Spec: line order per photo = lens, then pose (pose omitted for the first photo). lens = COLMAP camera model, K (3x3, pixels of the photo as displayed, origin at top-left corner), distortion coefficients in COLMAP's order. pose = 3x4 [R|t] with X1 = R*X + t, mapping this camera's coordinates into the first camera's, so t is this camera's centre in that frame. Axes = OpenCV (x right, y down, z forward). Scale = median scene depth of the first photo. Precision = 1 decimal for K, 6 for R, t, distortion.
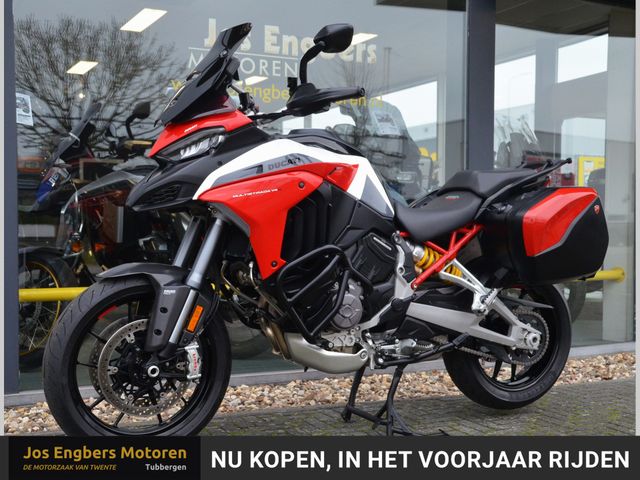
lens RADIAL K [[816.7, 0, 320.2], [0, 816.7, 254.1], [0, 0, 1]] dist [0.061628, 0.000000]
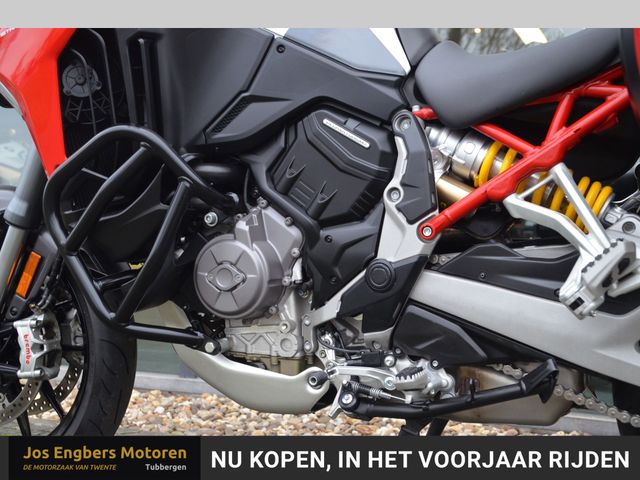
lens RADIAL K [[816.7, 0, 321.7], [0, 816.7, 234.2], [0, 0, 1]] dist [0.061628, 0.000000]
pose [[0.660843, 0.002858, -0.750518, 0.389733], [-0.026301, 0.999467, -0.019352, 0.049633], [0.750063, 0.032528, 0.660566, 0.689229]]
